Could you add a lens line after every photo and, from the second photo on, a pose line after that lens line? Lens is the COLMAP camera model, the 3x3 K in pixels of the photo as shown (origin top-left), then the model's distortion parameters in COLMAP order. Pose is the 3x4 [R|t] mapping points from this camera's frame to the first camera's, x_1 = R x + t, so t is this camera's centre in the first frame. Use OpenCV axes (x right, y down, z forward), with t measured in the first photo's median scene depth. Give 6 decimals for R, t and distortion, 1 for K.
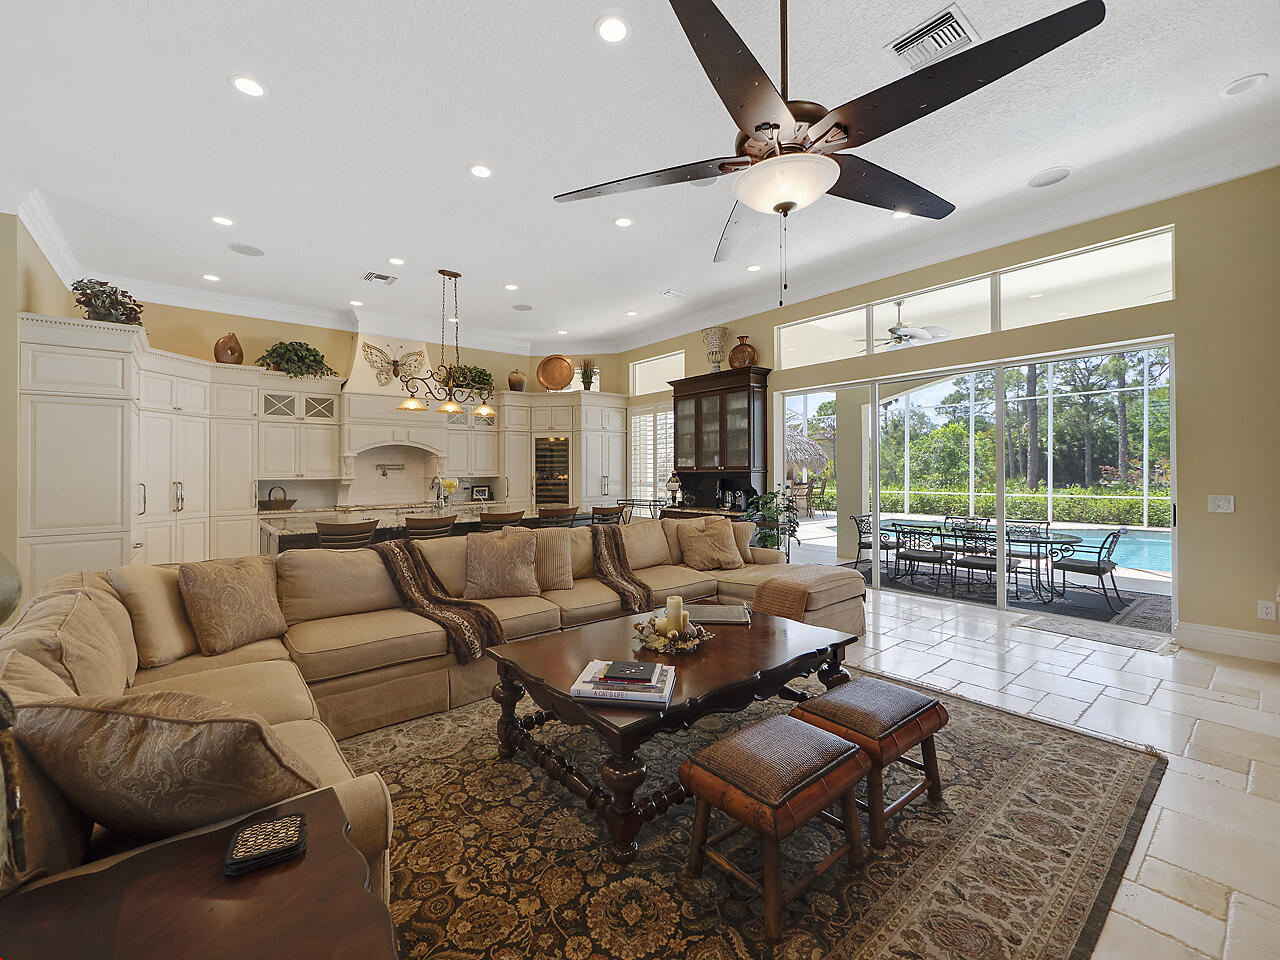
lens RADIAL K [[537.2, 0, 640.7], [0, 537.2, 484.4], [0, 0, 1]] dist [-0.002040, -0.000006]
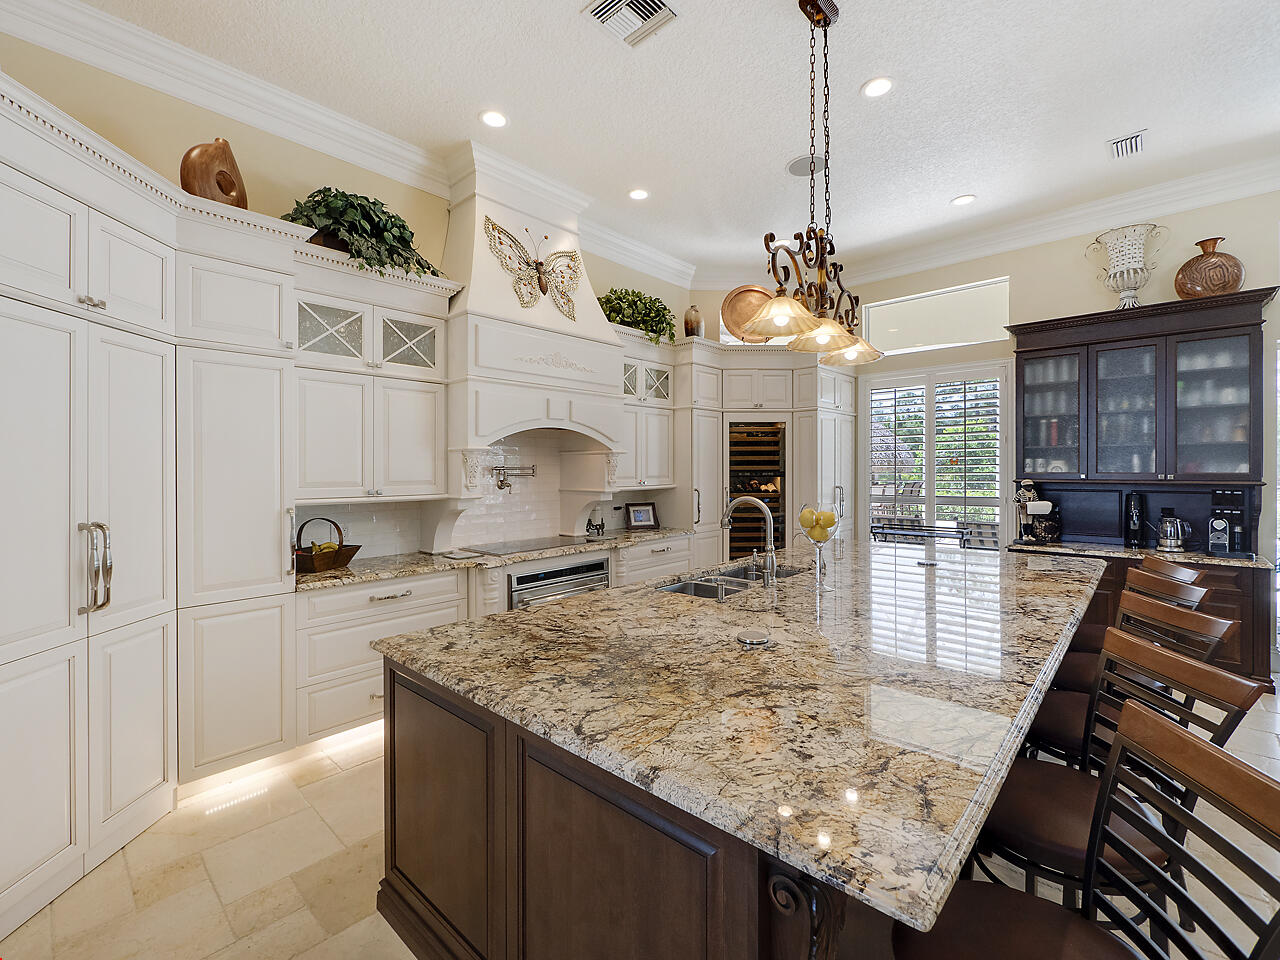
lens RADIAL K [[574.4, 0, 640.0], [0, 574.4, 480.0], [0, 0, 1]] dist [0.008145, 0.000402]
pose [[0.990161, 0.001917, 0.139917, -0.462130], [-0.000840, 0.999970, -0.007756, -0.021861], [-0.139928, 0.007563, 0.990133, 0.477054]]
